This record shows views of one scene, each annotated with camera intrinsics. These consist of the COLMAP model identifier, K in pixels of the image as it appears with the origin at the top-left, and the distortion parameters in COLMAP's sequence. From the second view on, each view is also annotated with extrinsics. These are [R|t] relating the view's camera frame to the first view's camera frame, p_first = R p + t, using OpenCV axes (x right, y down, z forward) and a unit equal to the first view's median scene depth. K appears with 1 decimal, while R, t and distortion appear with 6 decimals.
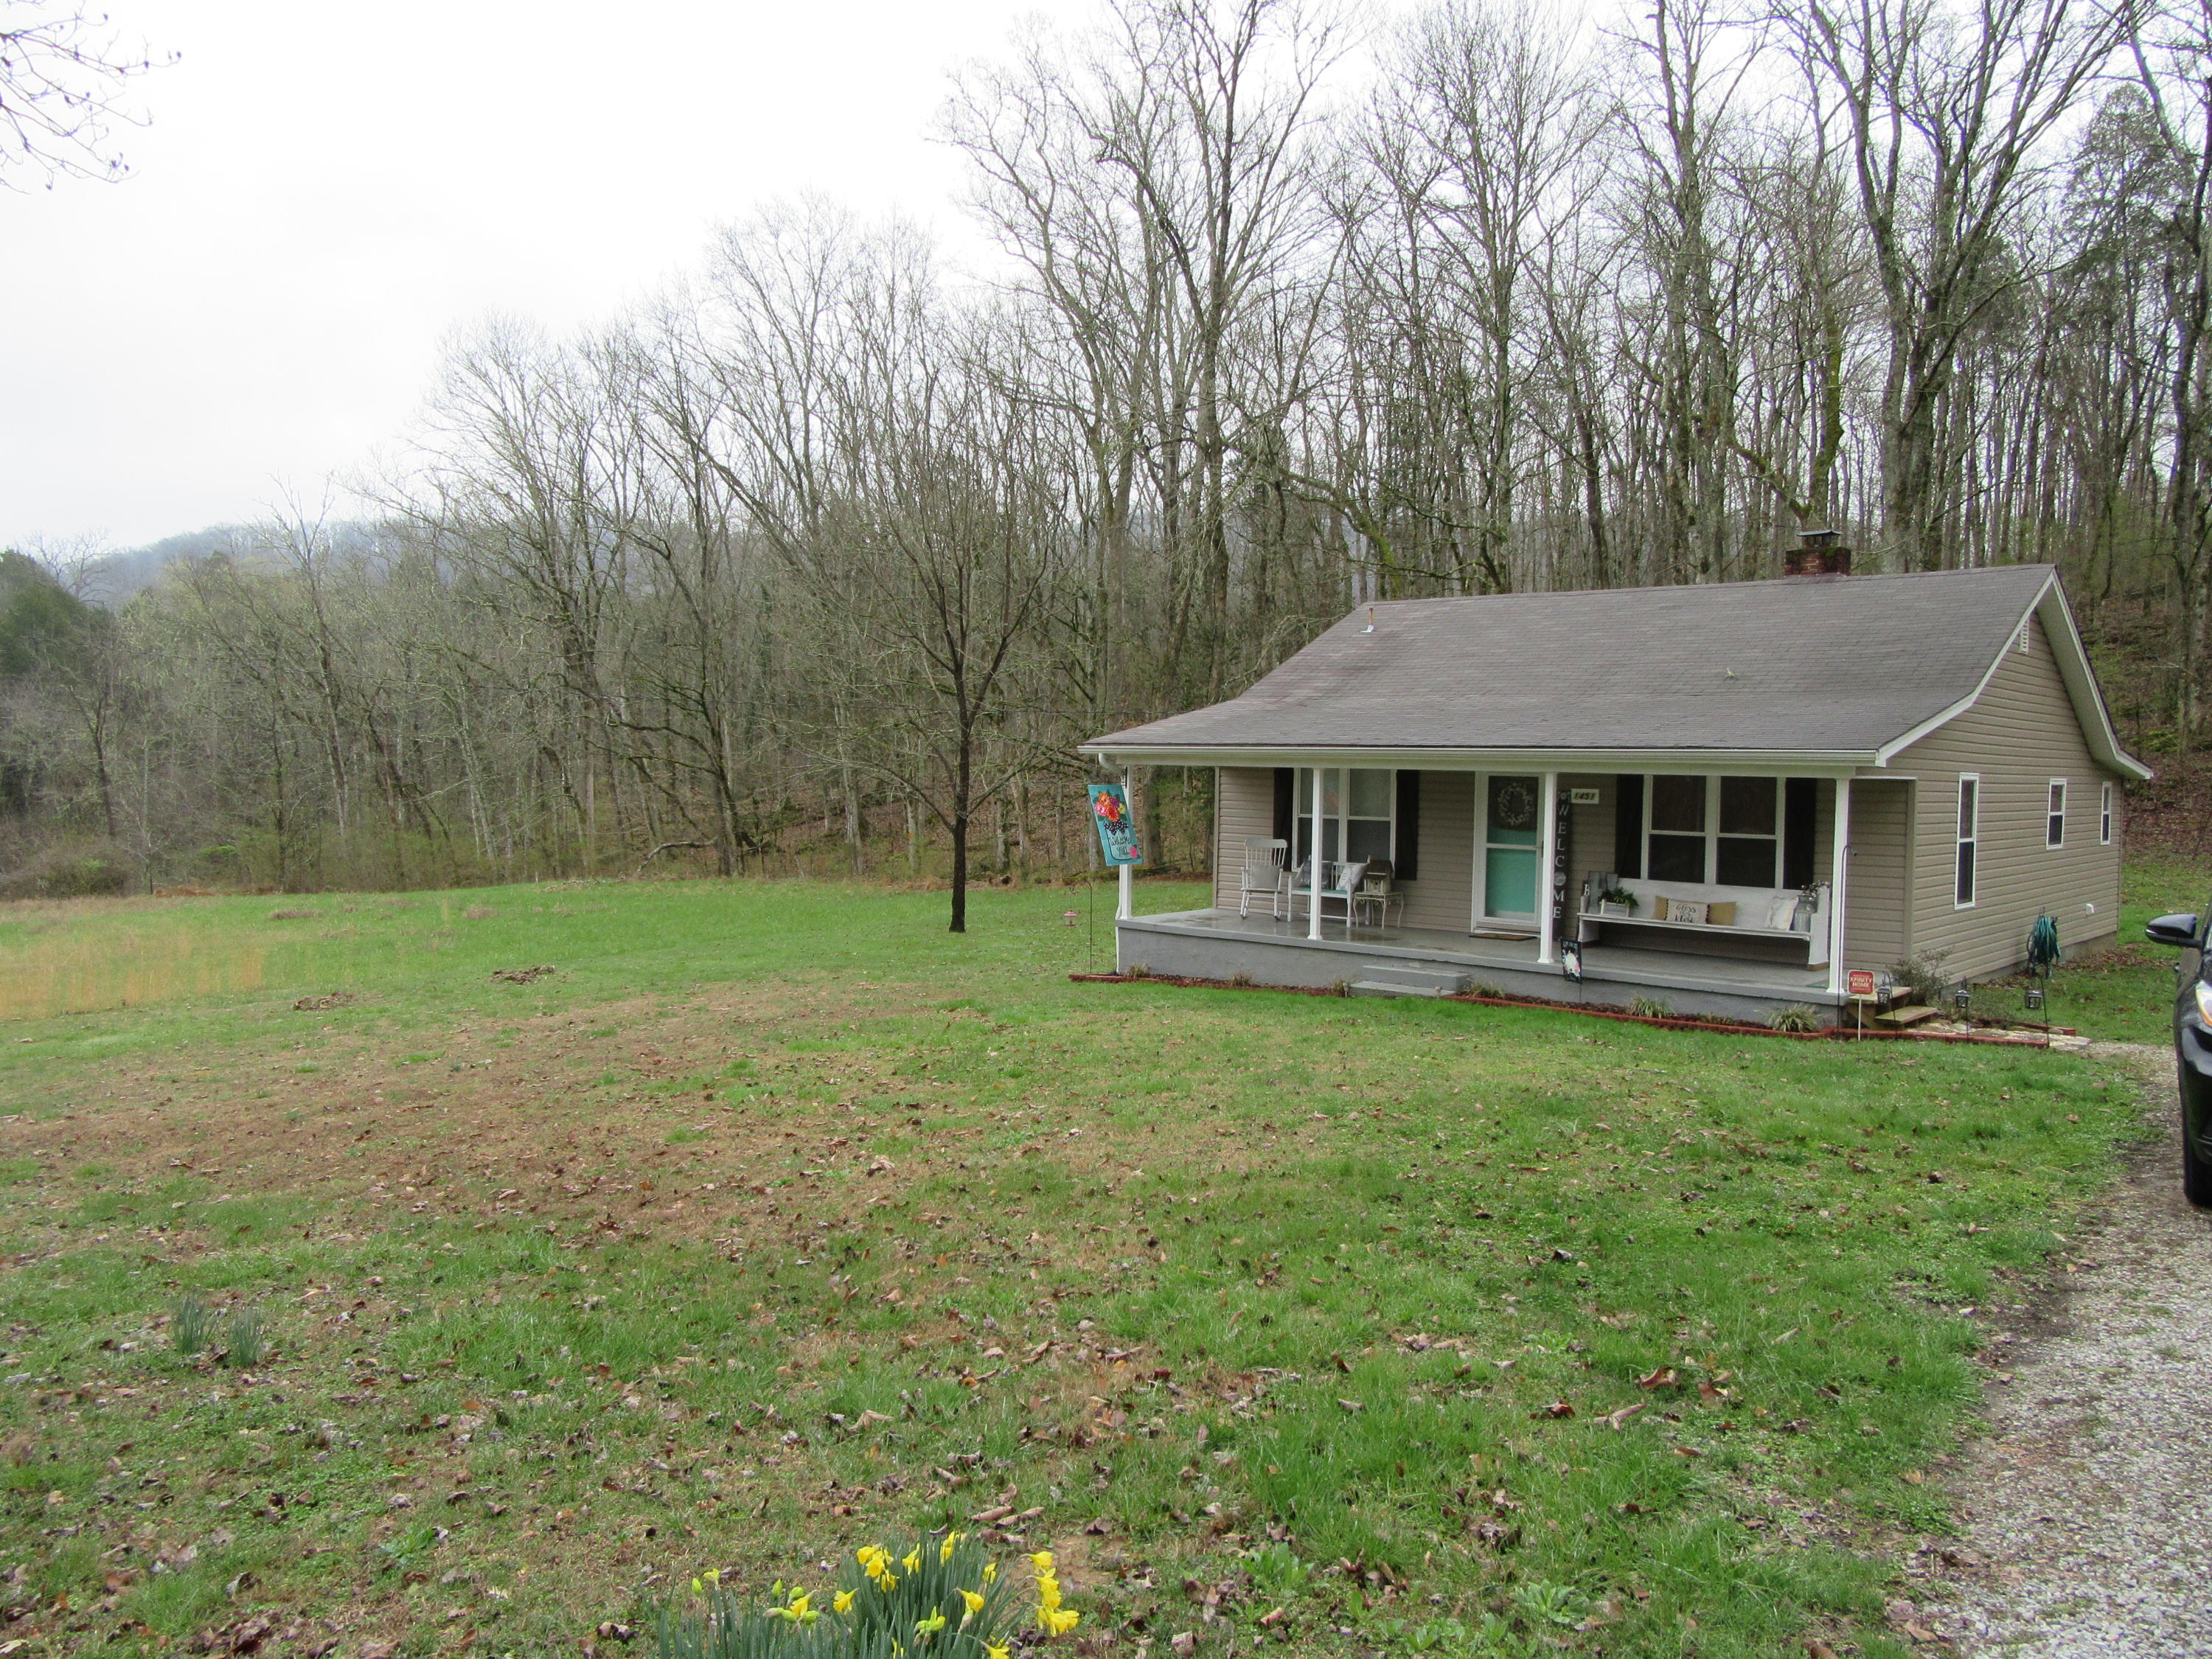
lens RADIAL K [[1644.3, 0, 1100.1], [0, 1644.3, 830.6], [0, 0, 1]] dist [0.005972, 0.005303]
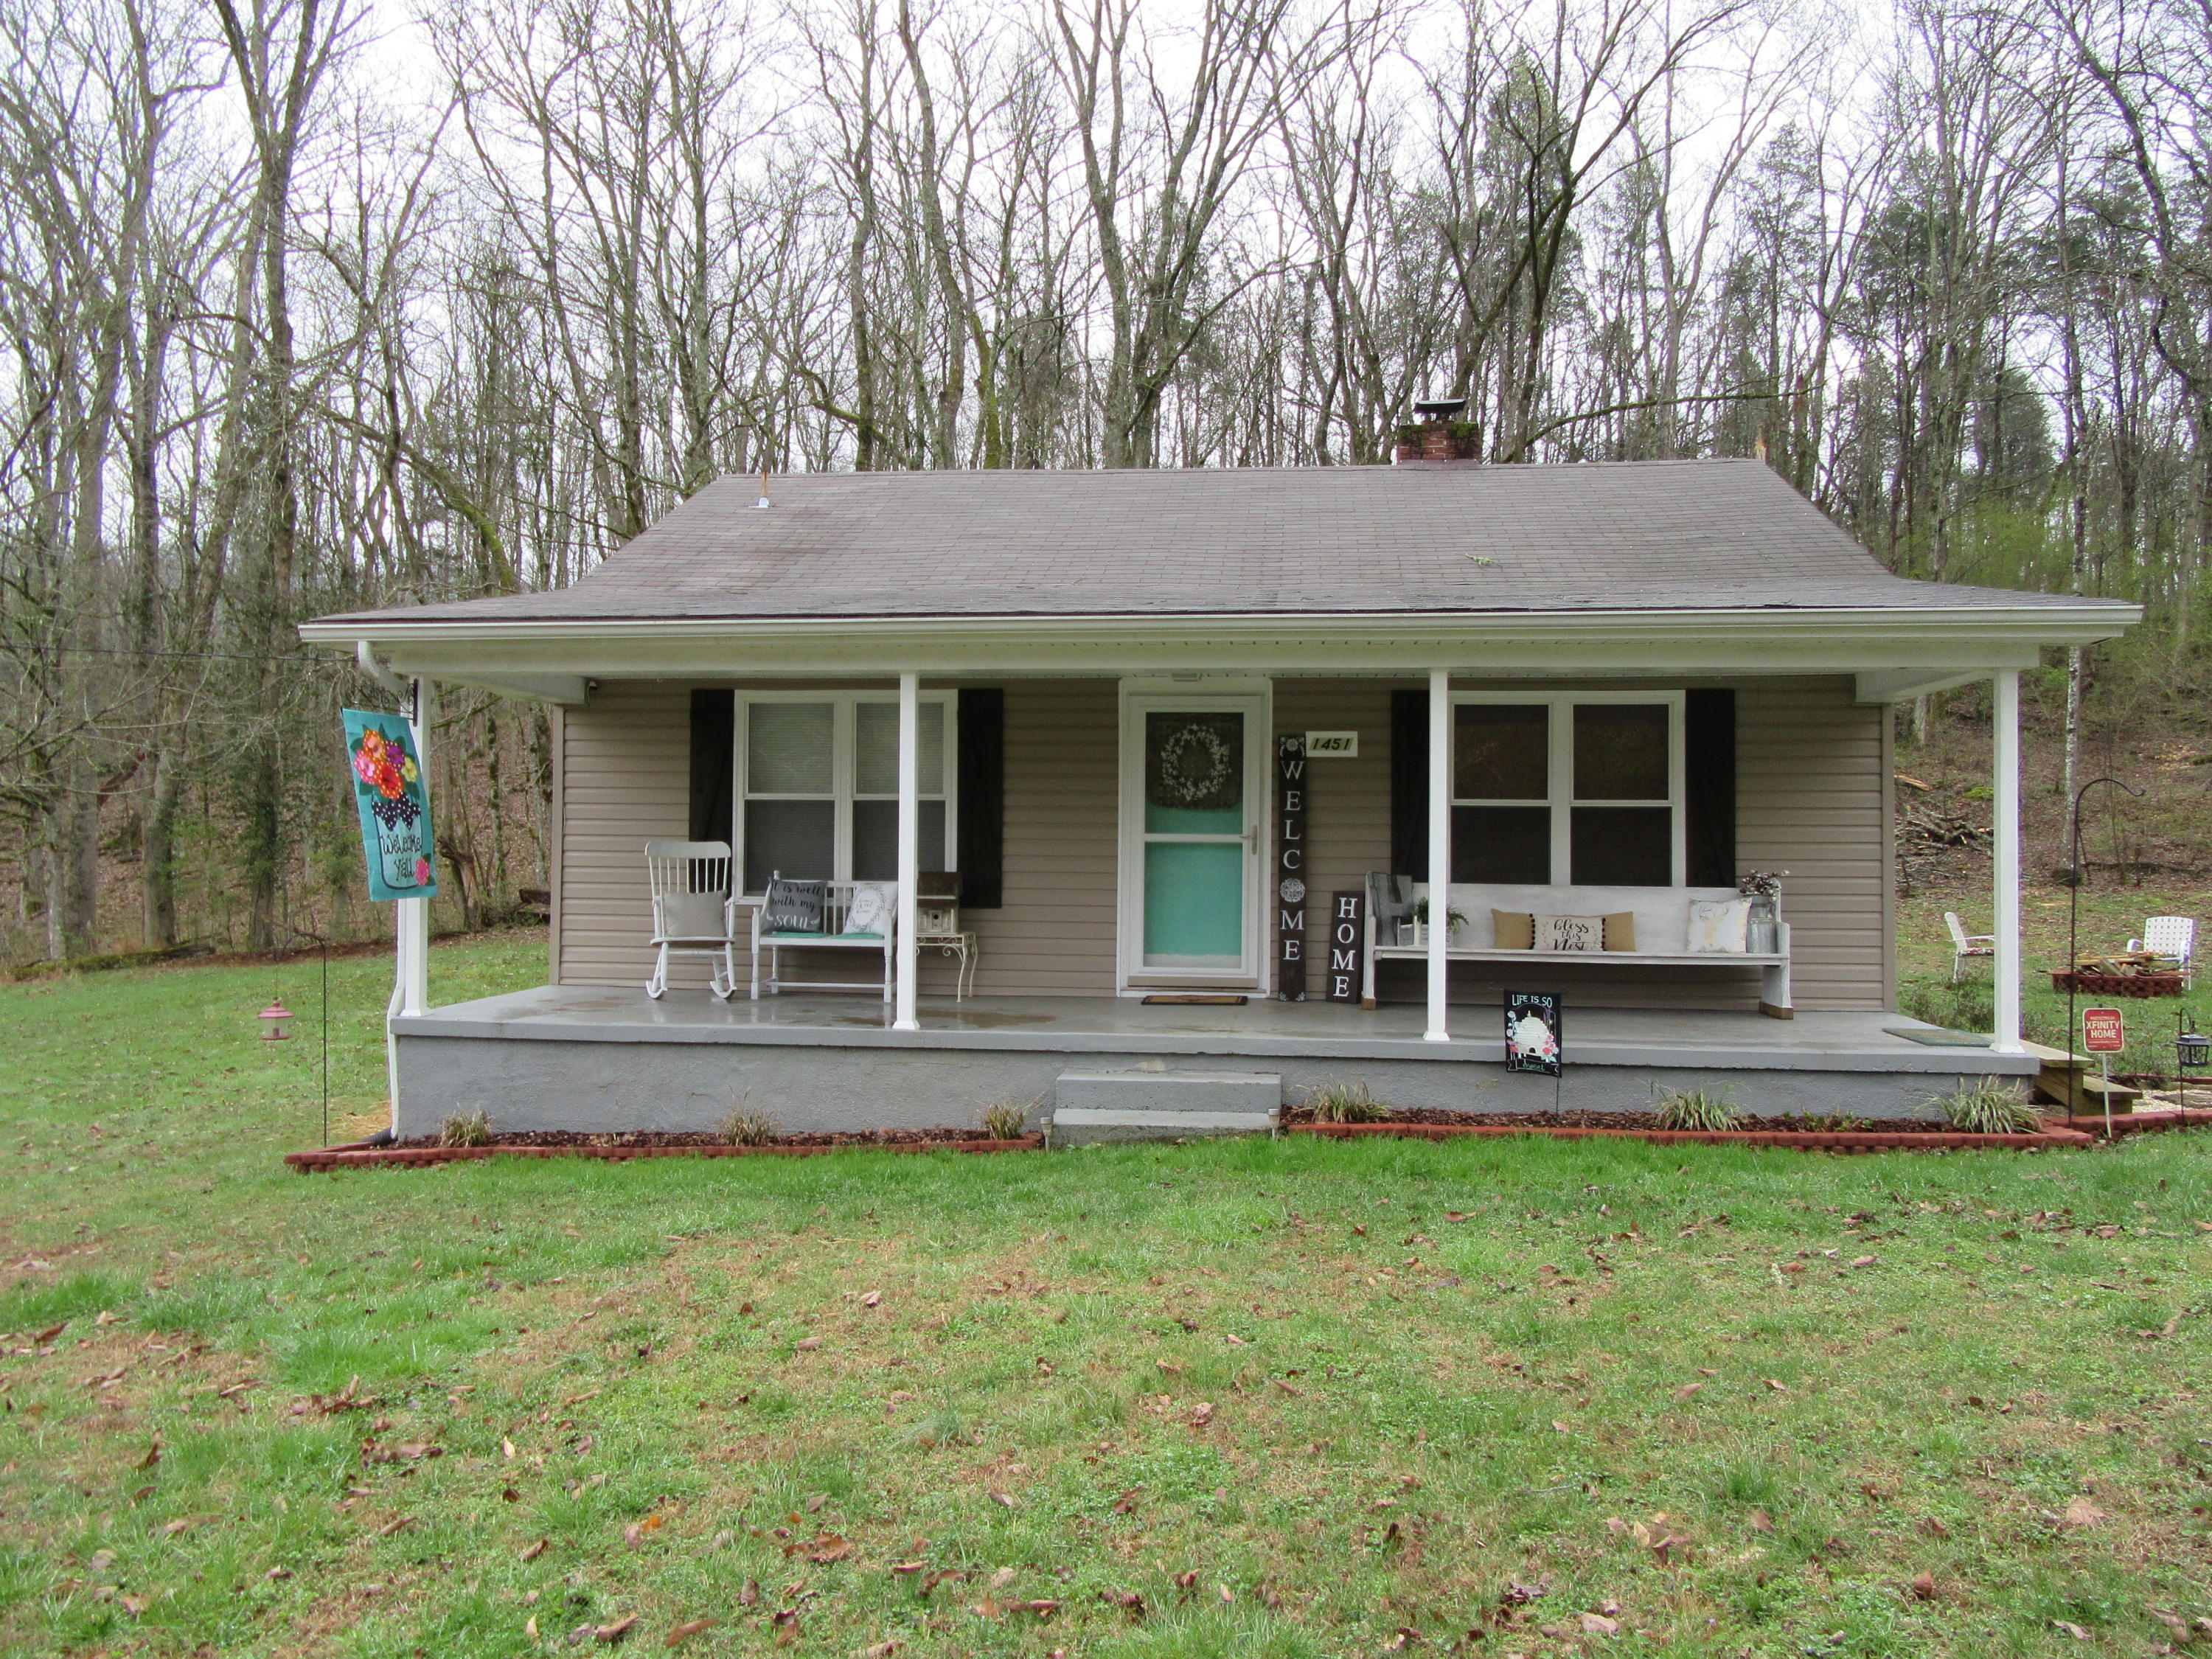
lens RADIAL K [[1644.3, 0, 1125.2], [0, 1644.3, 828.2], [0, 0, 1]] dist [0.005972, 0.005303]
pose [[0.824064, -0.002932, 0.566490, -0.086712], [0.029807, 0.998826, -0.038191, 0.027572], [-0.565712, 0.048357, 0.823183, 0.560237]]
